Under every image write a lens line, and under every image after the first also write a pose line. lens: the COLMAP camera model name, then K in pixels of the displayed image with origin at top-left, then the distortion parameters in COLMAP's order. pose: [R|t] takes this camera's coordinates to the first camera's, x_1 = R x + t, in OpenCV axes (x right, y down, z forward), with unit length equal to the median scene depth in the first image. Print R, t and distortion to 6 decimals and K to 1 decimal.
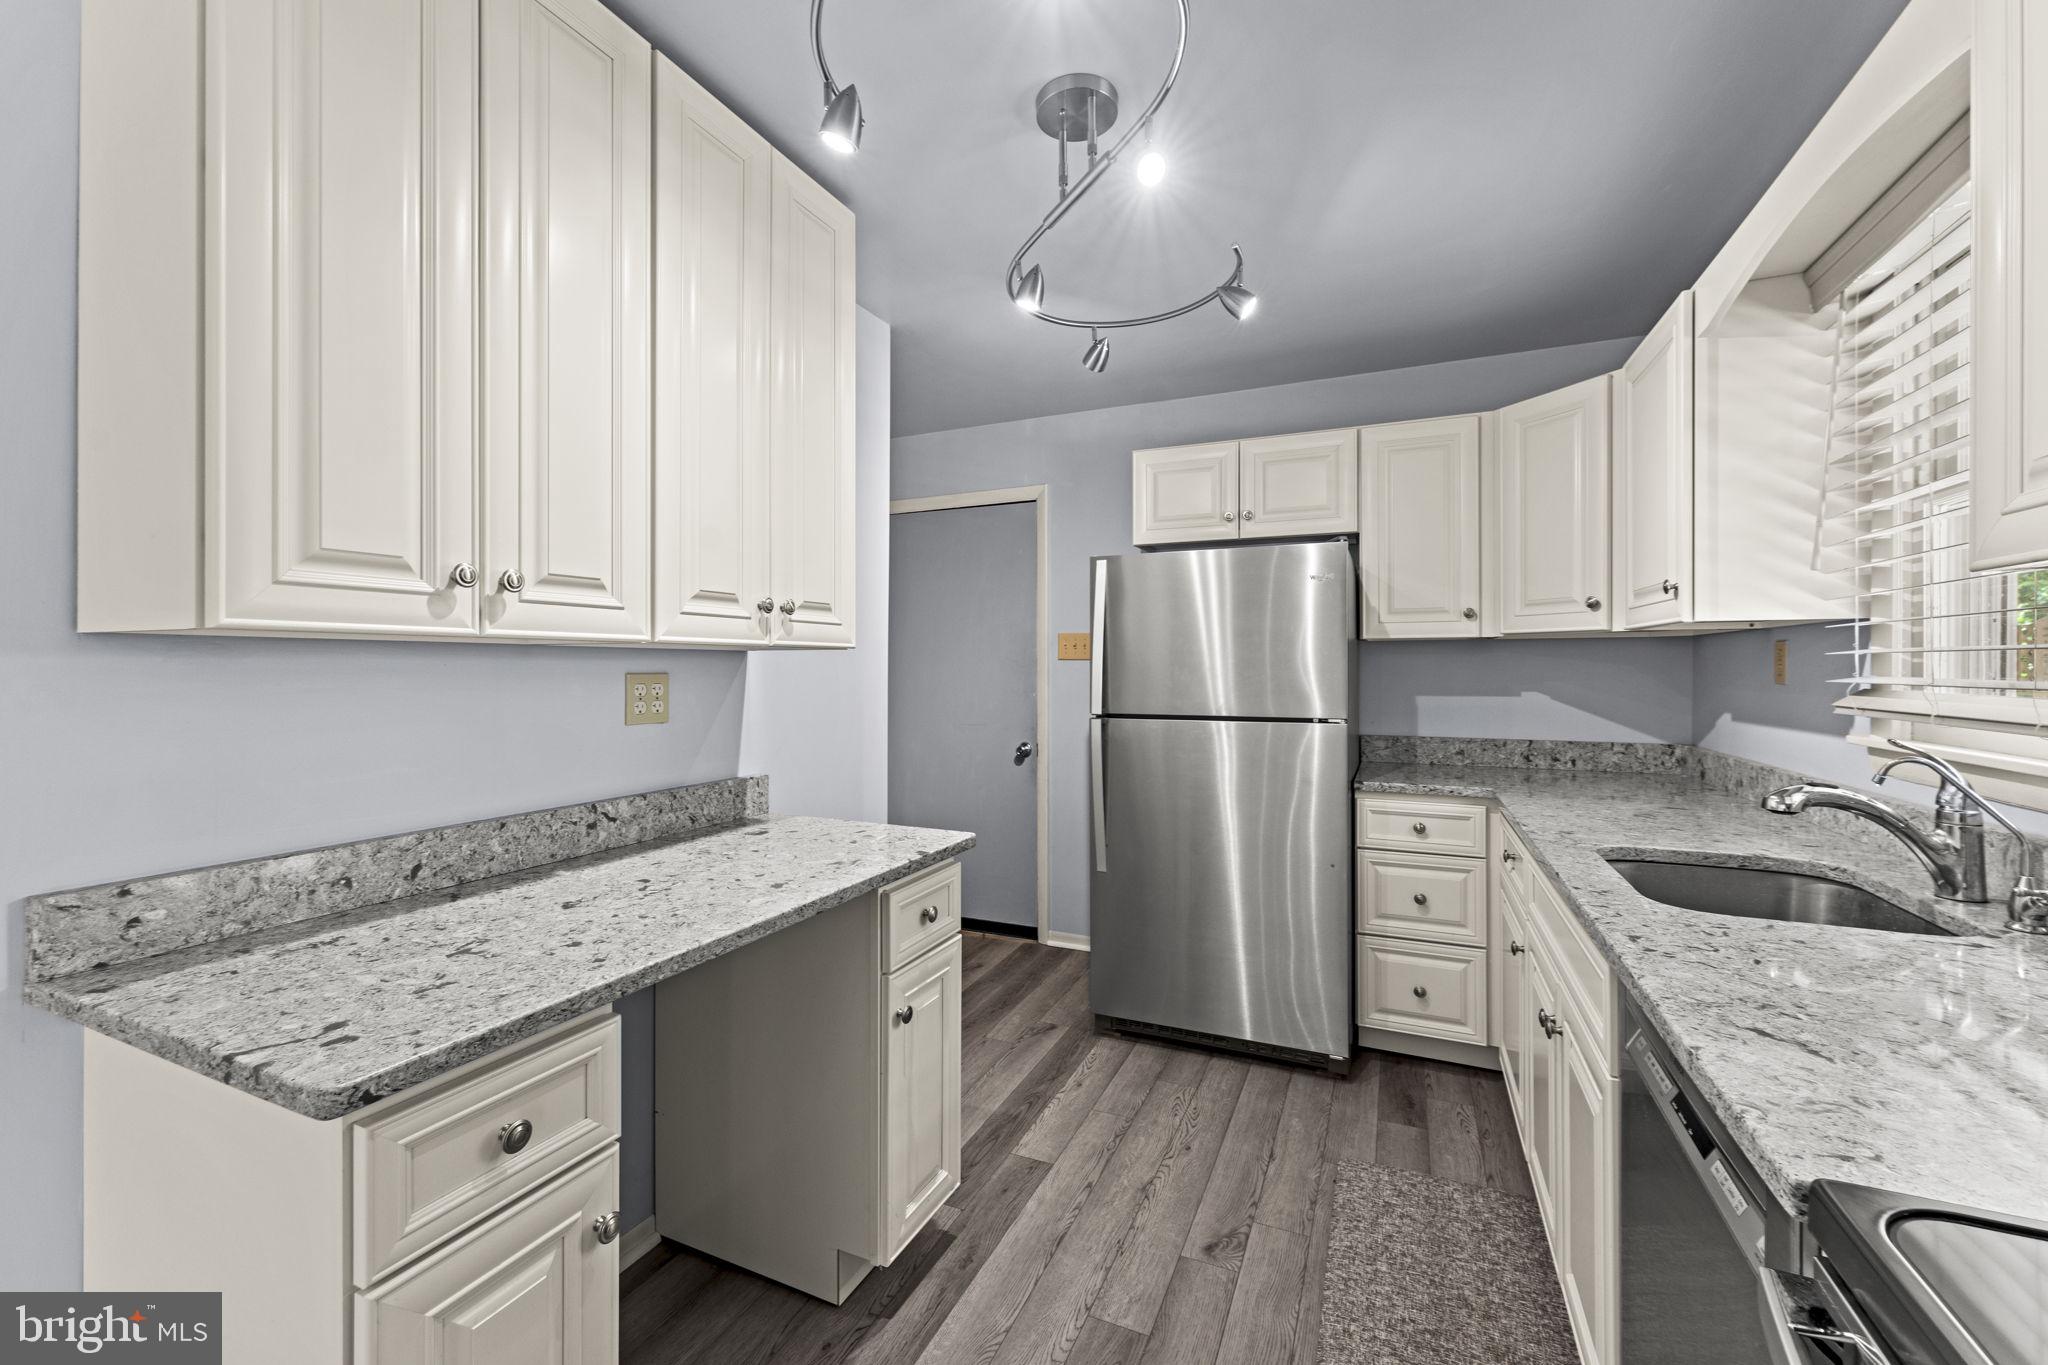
lens RADIAL K [[835.5, 0, 1019.9], [0, 835.5, 673.8], [0, 0, 1]] dist [0.009473, -0.003169]
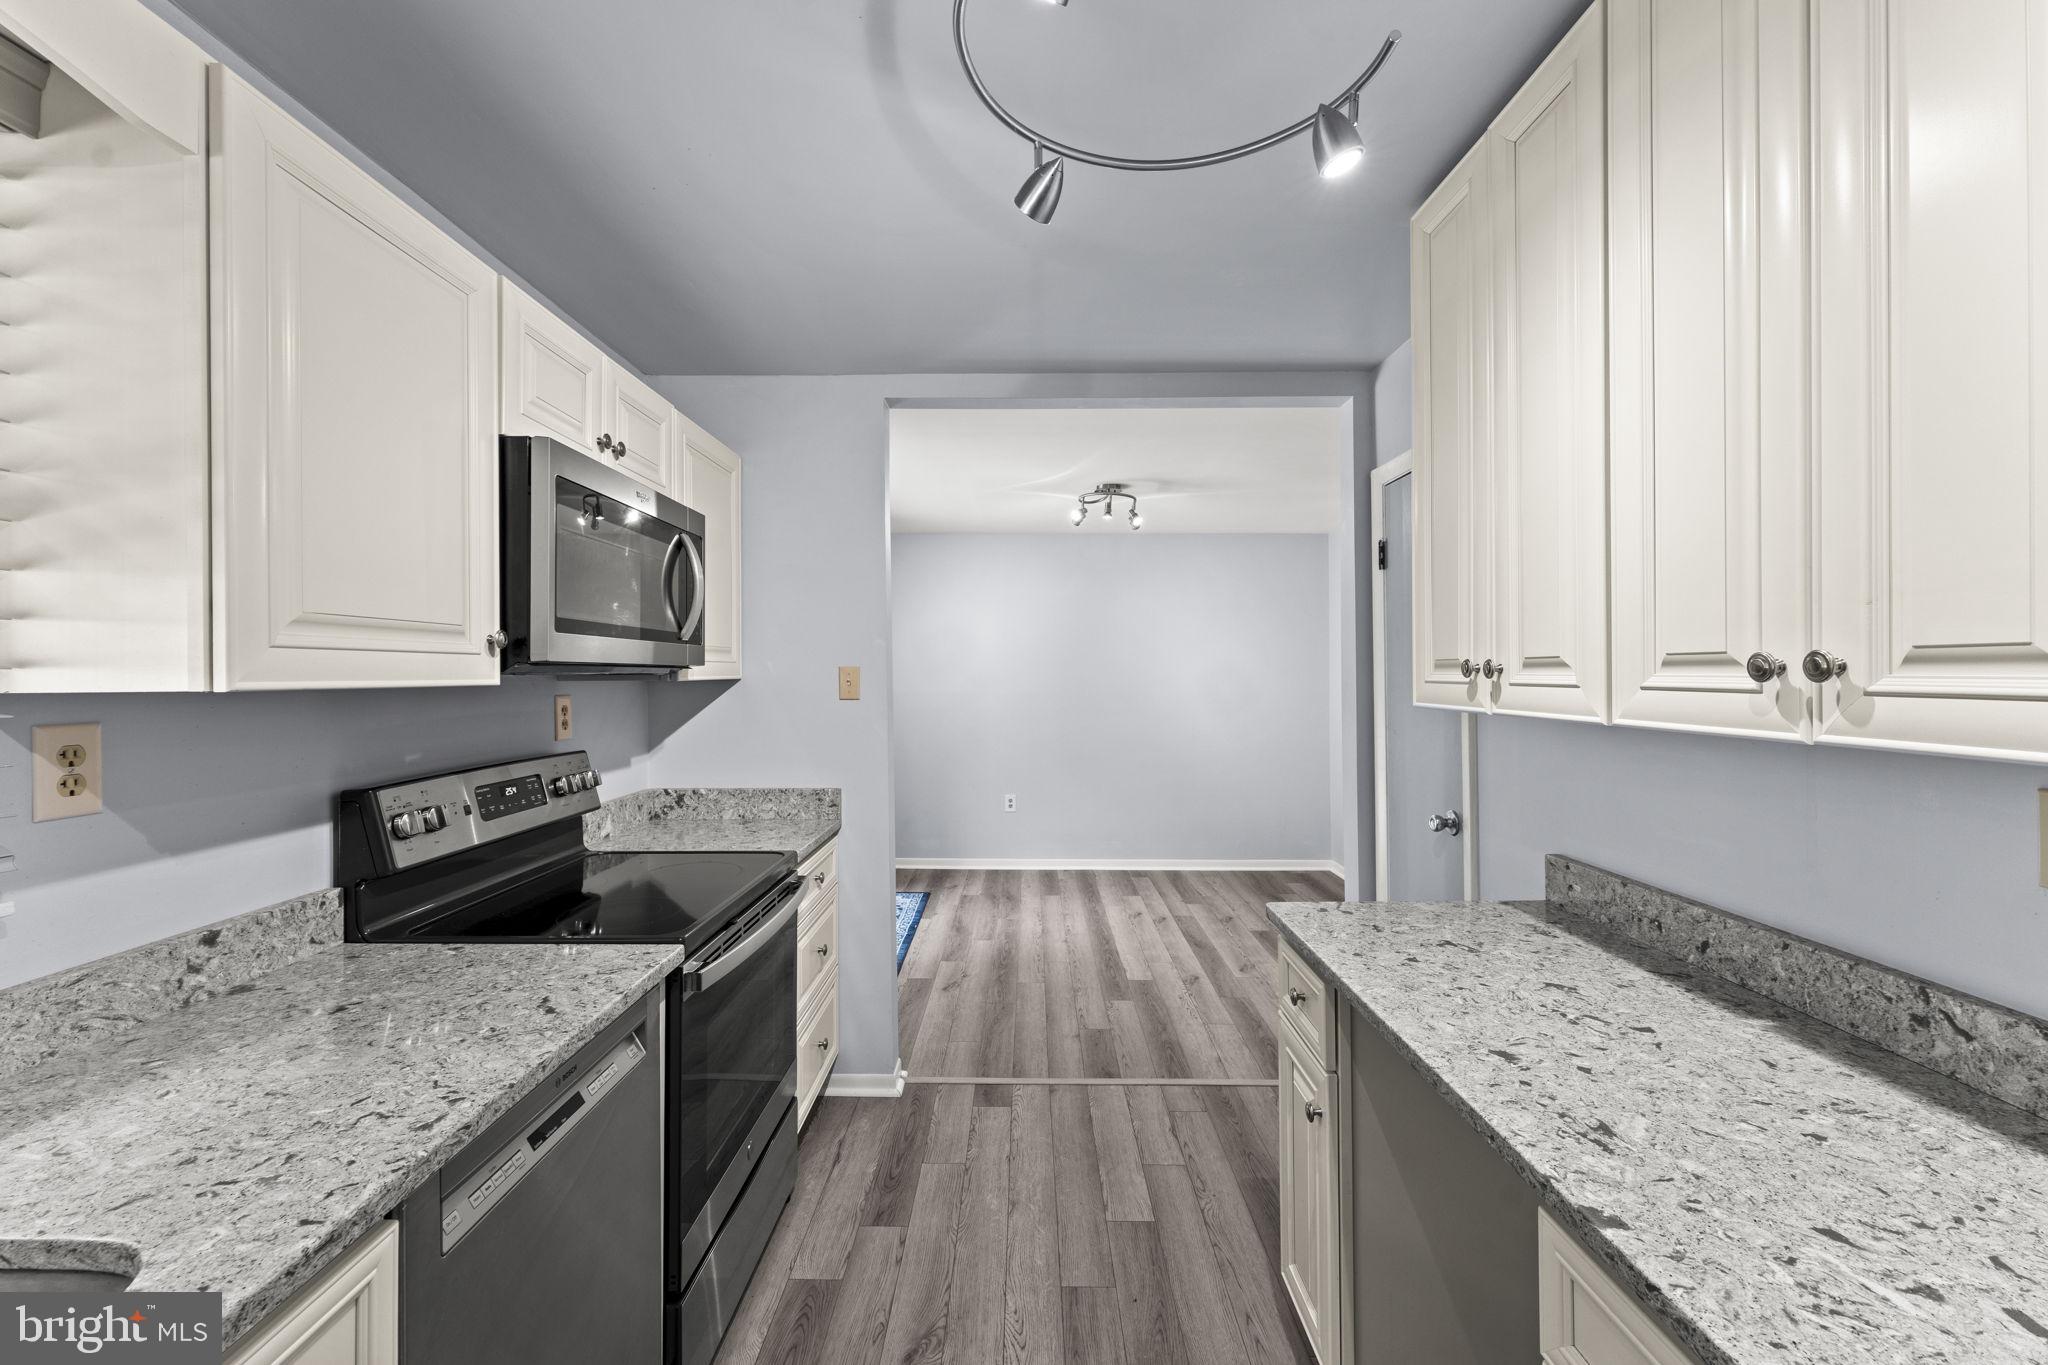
lens RADIAL K [[835.5, 0, 1029.1], [0, 835.5, 672.6], [0, 0, 1]] dist [0.009473, -0.003169]
pose [[-0.911239, 0.006412, -0.411829, 0.432983], [0.002944, 0.999955, 0.009054, -0.104902], [0.411868, 0.007038, -0.911216, 1.608897]]
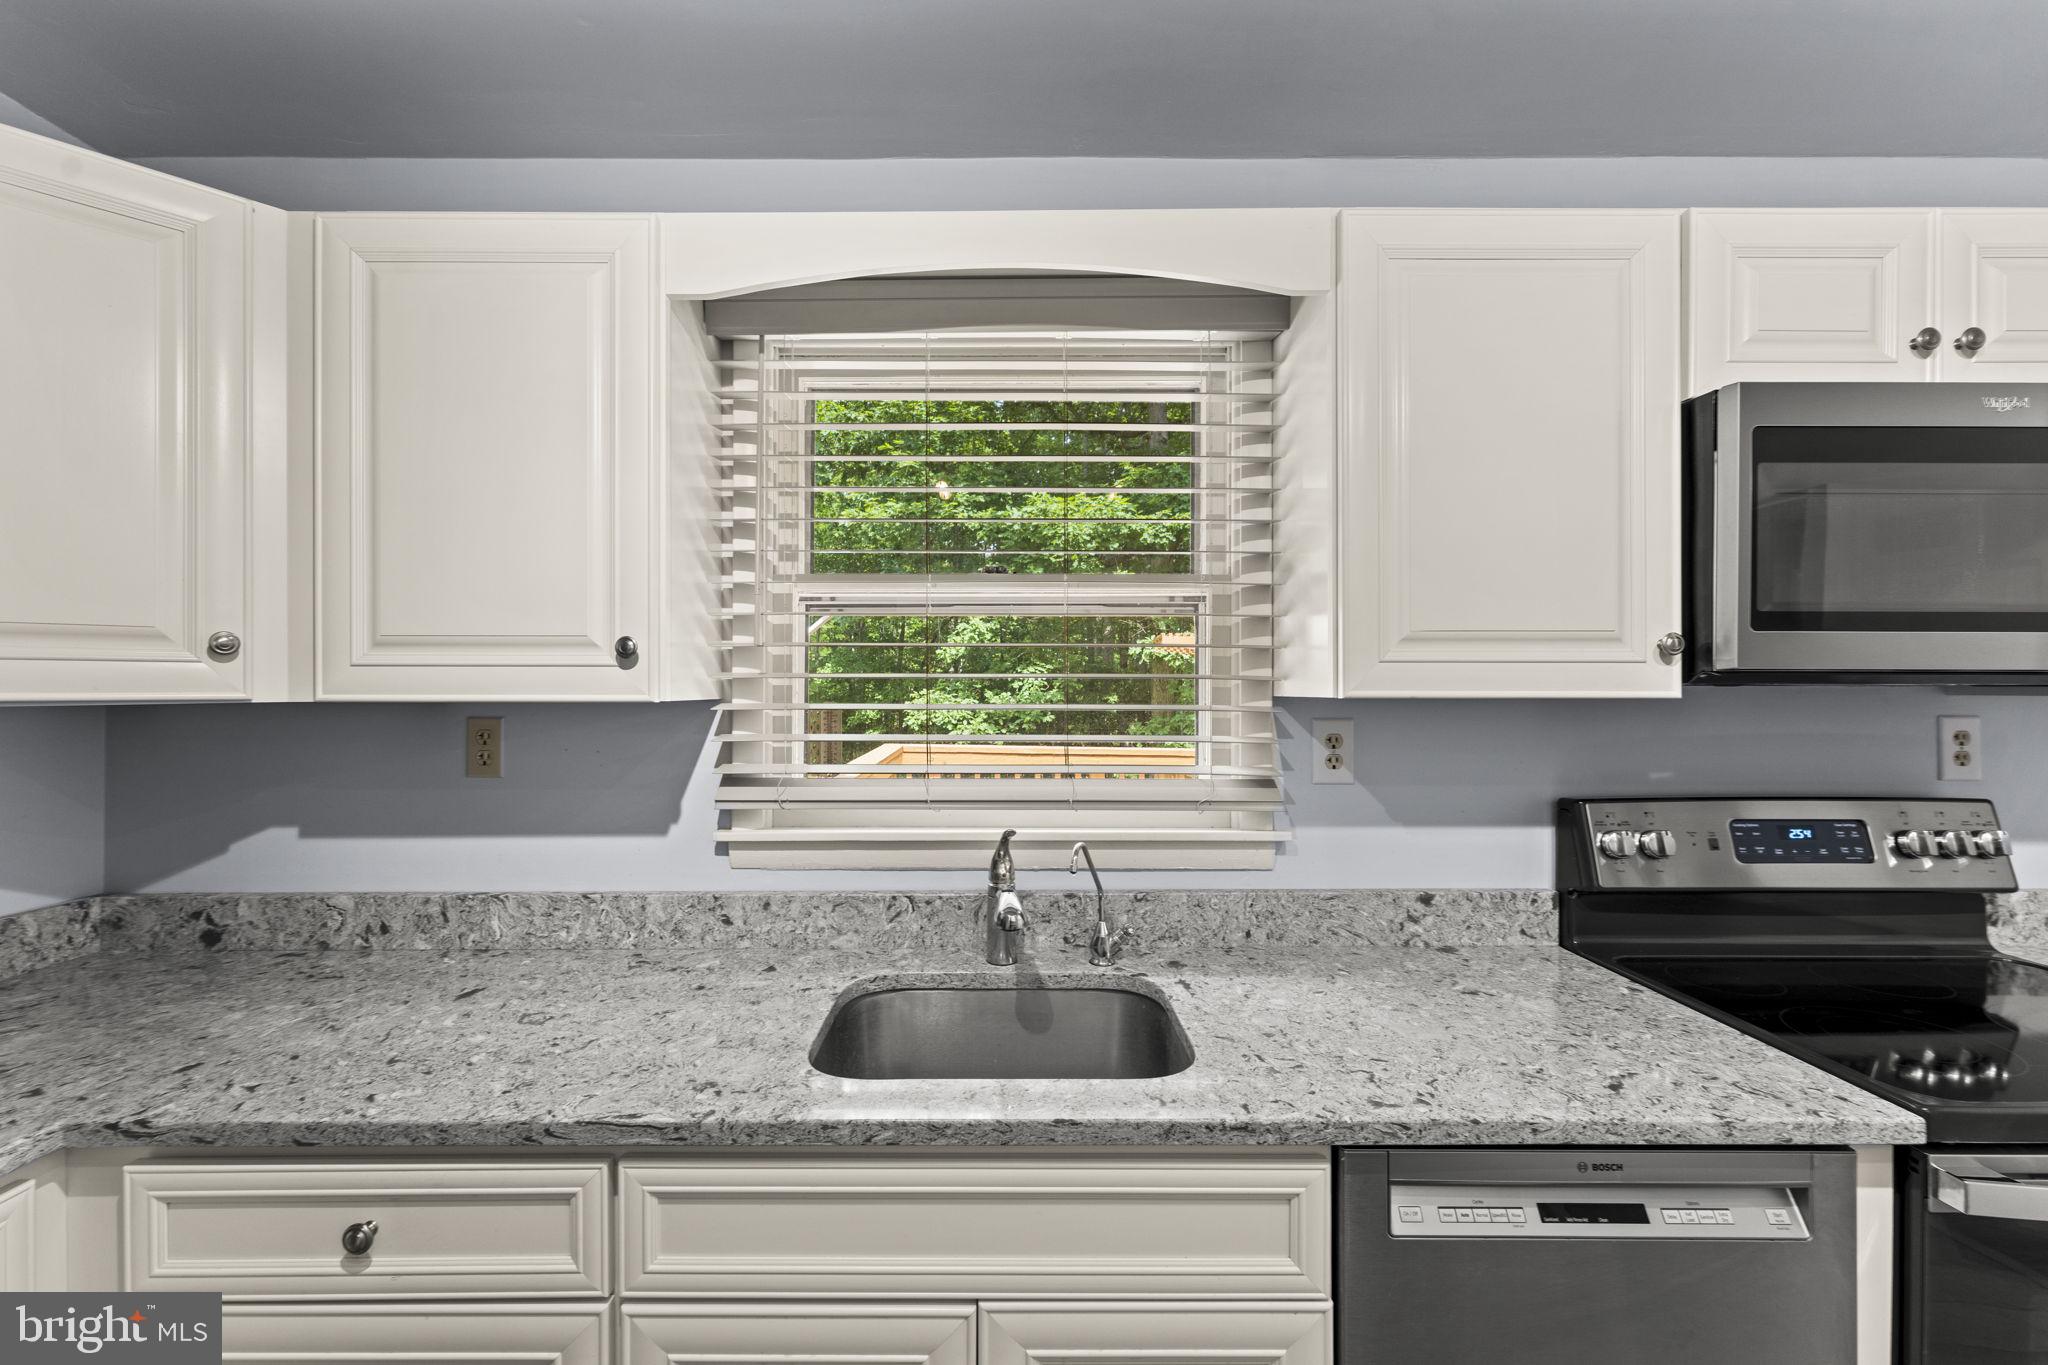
lens RADIAL K [[835.5, 0, 983.8], [0, 835.5, 691.2], [0, 0, 1]] dist [0.009473, -0.003169]
pose [[-0.408363, -0.000955, 0.912819, 0.083571], [0.009463, 0.999941, 0.005280, -0.100346], [-0.912771, 0.010794, -0.408330, 1.406020]]
